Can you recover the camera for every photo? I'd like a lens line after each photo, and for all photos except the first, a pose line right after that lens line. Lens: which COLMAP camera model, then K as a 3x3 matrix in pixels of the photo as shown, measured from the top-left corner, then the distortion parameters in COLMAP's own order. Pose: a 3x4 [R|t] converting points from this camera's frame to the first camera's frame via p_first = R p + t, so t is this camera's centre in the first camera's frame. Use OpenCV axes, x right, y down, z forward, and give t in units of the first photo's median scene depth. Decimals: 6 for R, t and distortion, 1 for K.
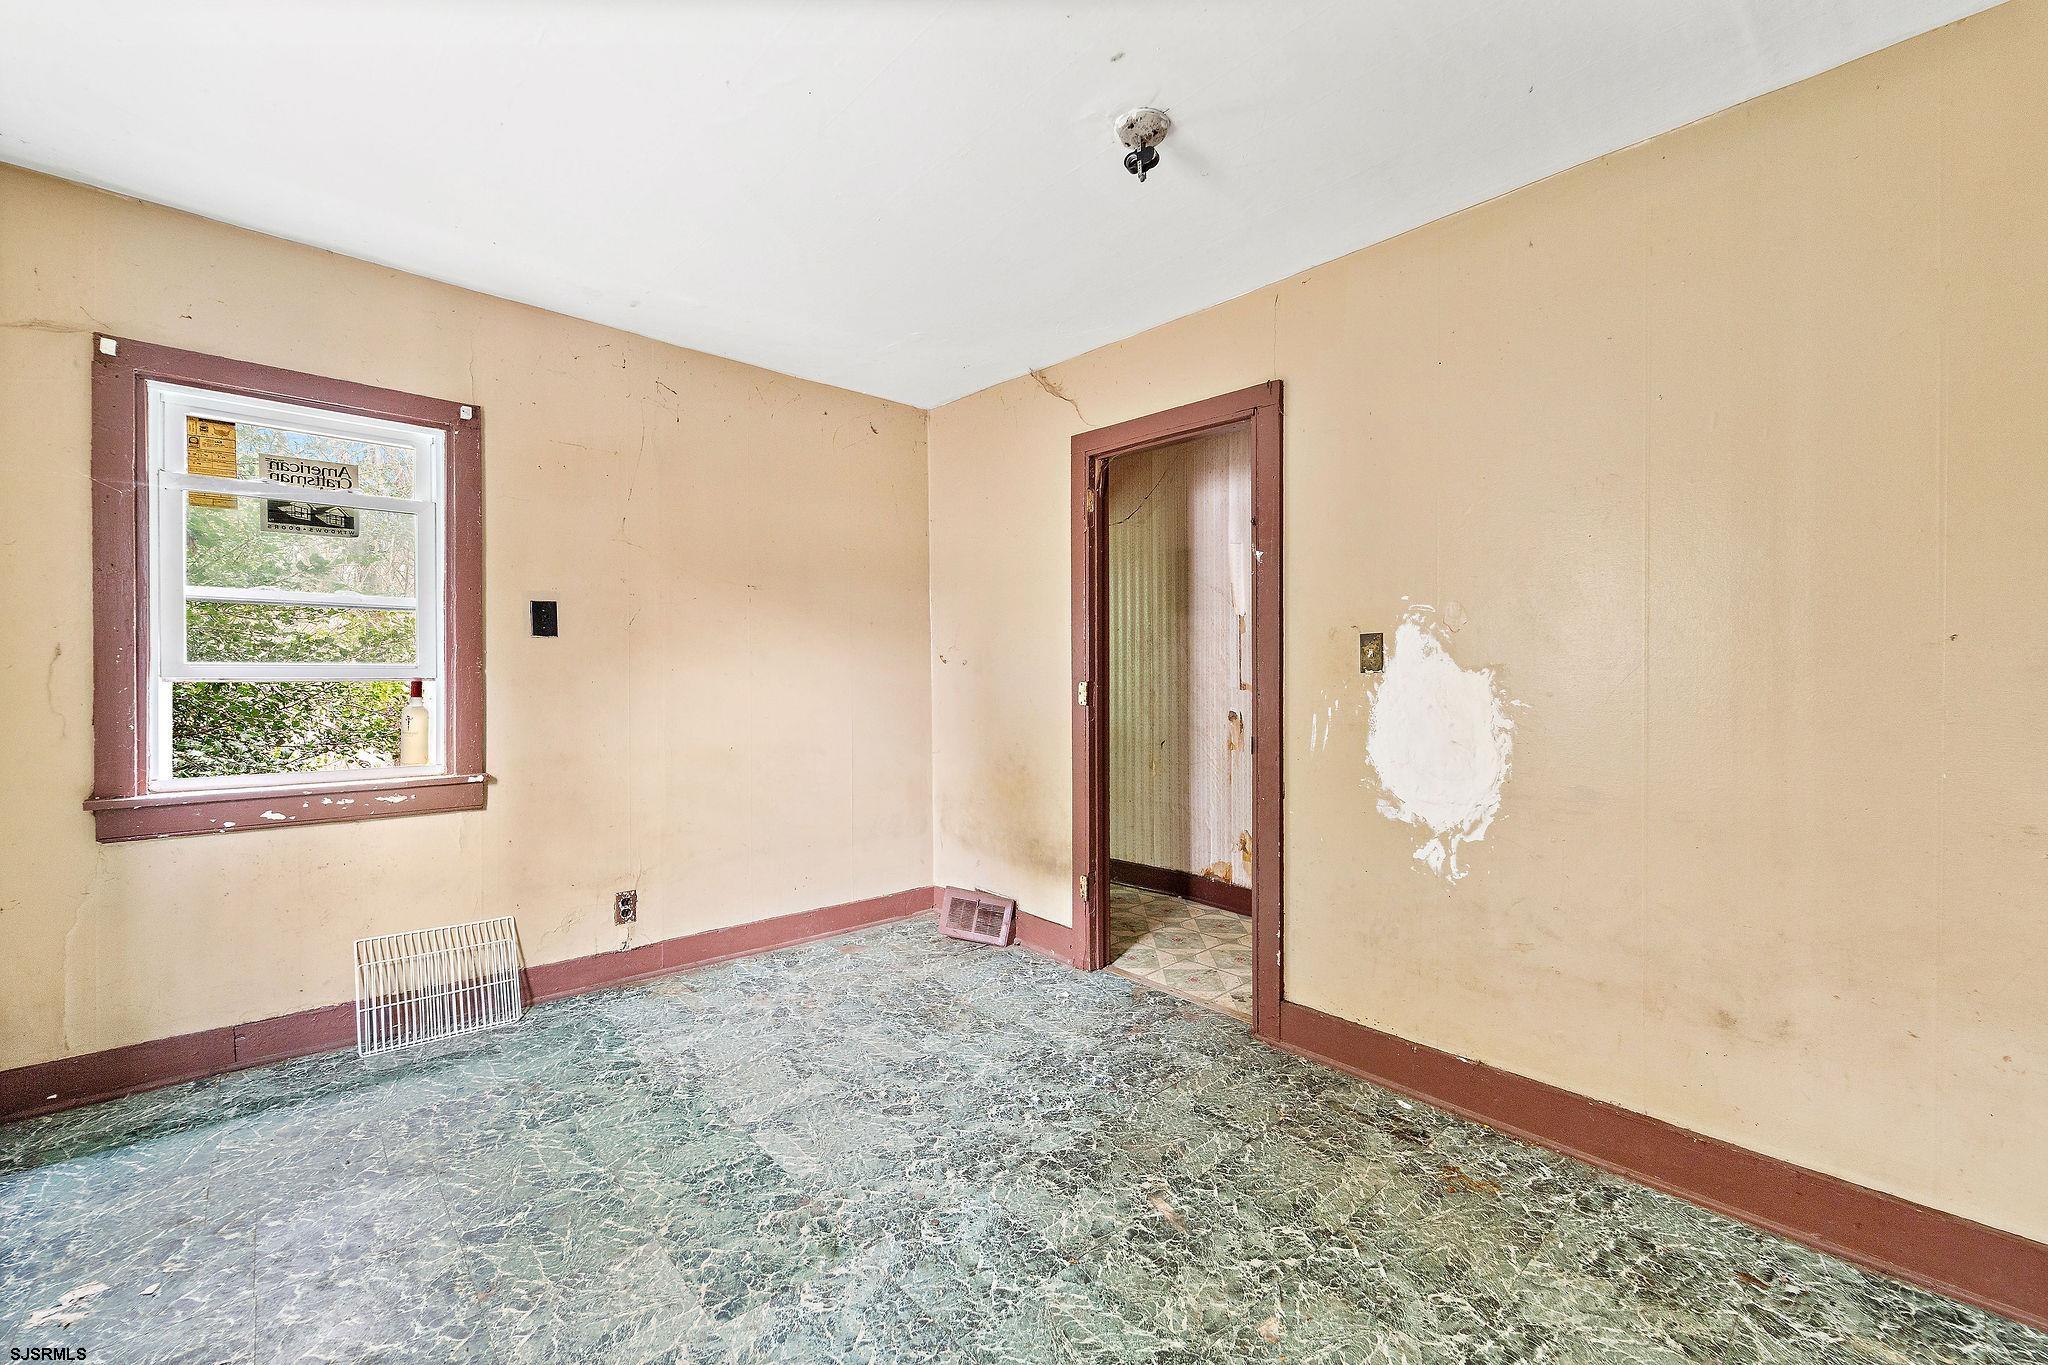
lens RADIAL K [[841.9, 0, 1025.7], [0, 841.9, 675.4], [0, 0, 1]] dist [0.004727, -0.002448]
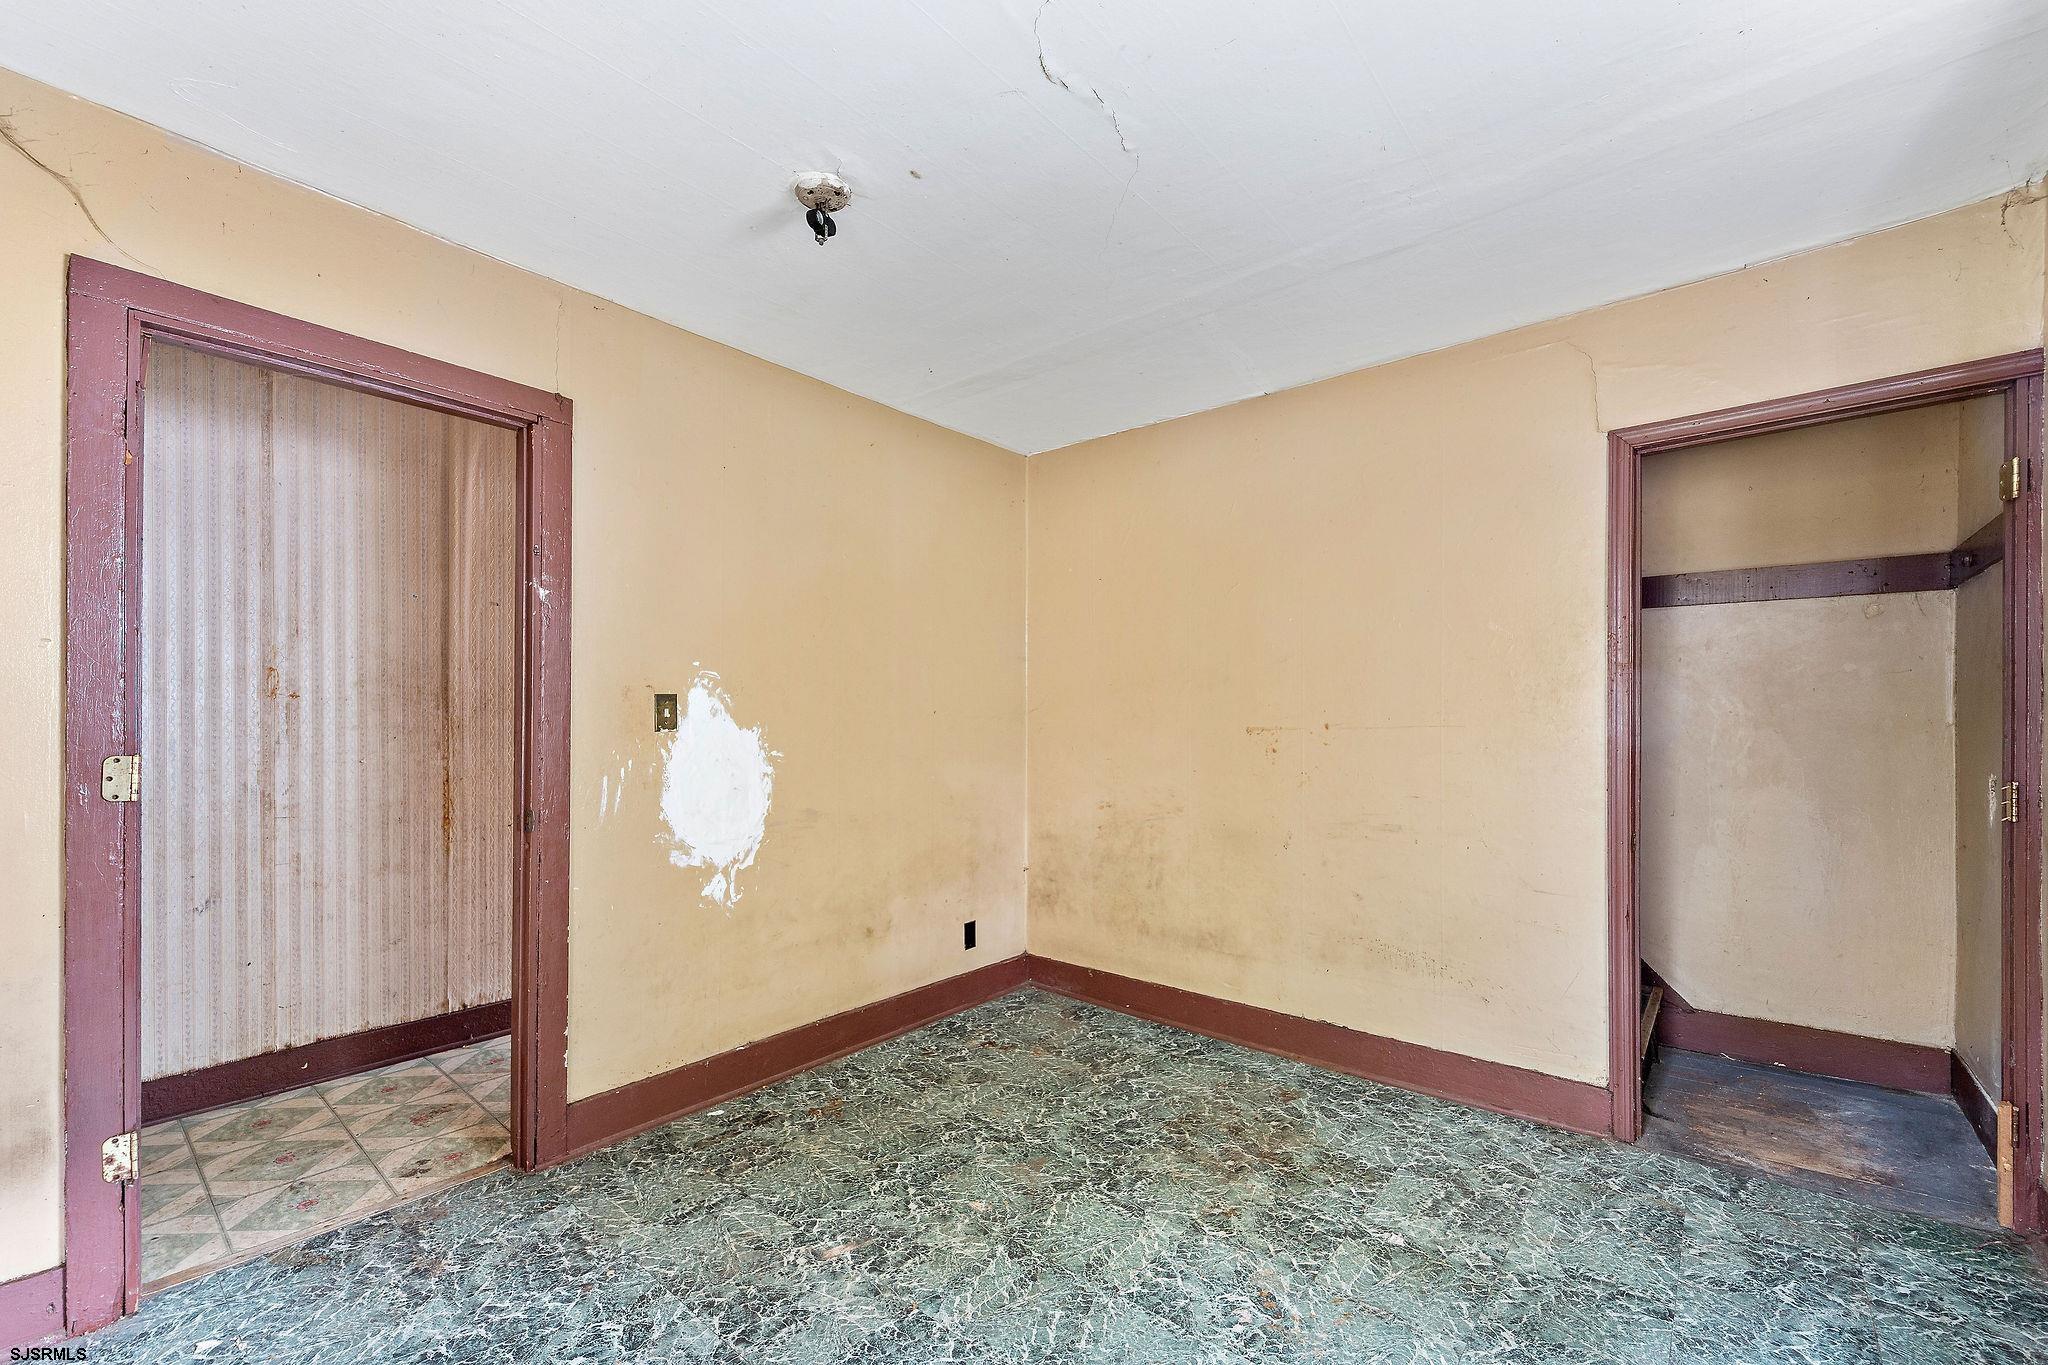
lens RADIAL K [[841.9, 0, 1040.4], [0, 841.9, 719.5], [0, 0, 1]] dist [0.004727, -0.002448]
pose [[-0.151932, -0.003181, 0.988386, -0.737549], [-0.000364, 0.999995, 0.003162, -0.022778], [-0.988391, 0.000121, -0.151932, 0.746308]]
